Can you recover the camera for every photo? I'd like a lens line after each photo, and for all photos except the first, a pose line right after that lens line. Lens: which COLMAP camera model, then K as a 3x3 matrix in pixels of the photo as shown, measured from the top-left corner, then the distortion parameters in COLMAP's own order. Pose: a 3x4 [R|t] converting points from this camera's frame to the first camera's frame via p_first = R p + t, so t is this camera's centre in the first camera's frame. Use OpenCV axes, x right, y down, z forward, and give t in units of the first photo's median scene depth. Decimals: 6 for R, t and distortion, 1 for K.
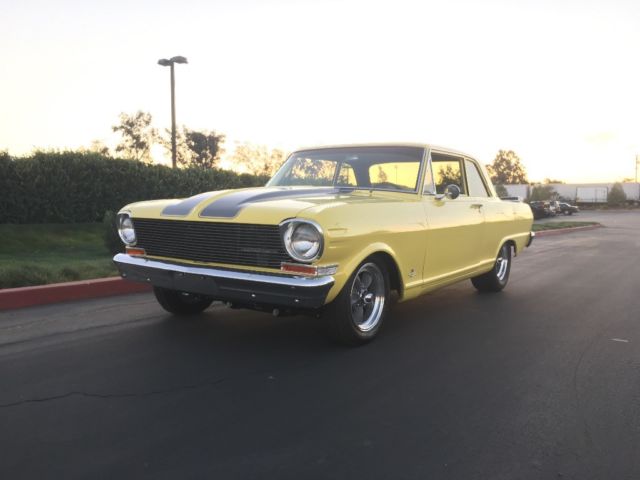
lens RADIAL K [[557.6, 0, 320.0], [0, 557.6, 240.0], [0, 0, 1]] dist [0.058578, -0.005848]
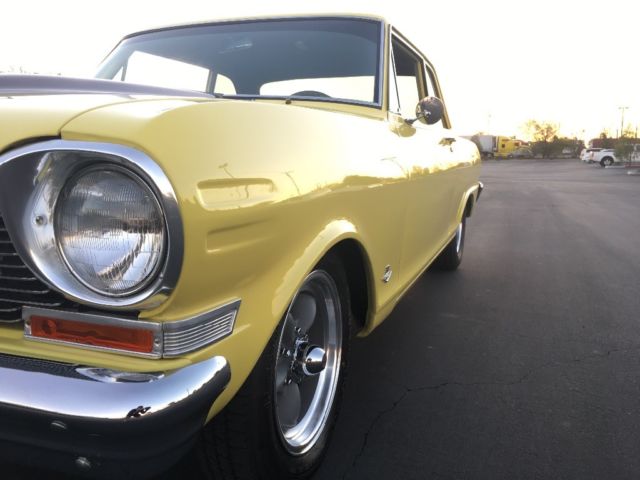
lens RADIAL K [[557.6, 0, 320.0], [0, 557.6, 240.0], [0, 0, 1]] dist [0.058578, -0.005848]
pose [[0.974541, -0.044264, 0.219796, 0.011198], [0.026690, 0.996251, 0.082294, -0.011653], [-0.222615, -0.074333, 0.972069, 0.715275]]
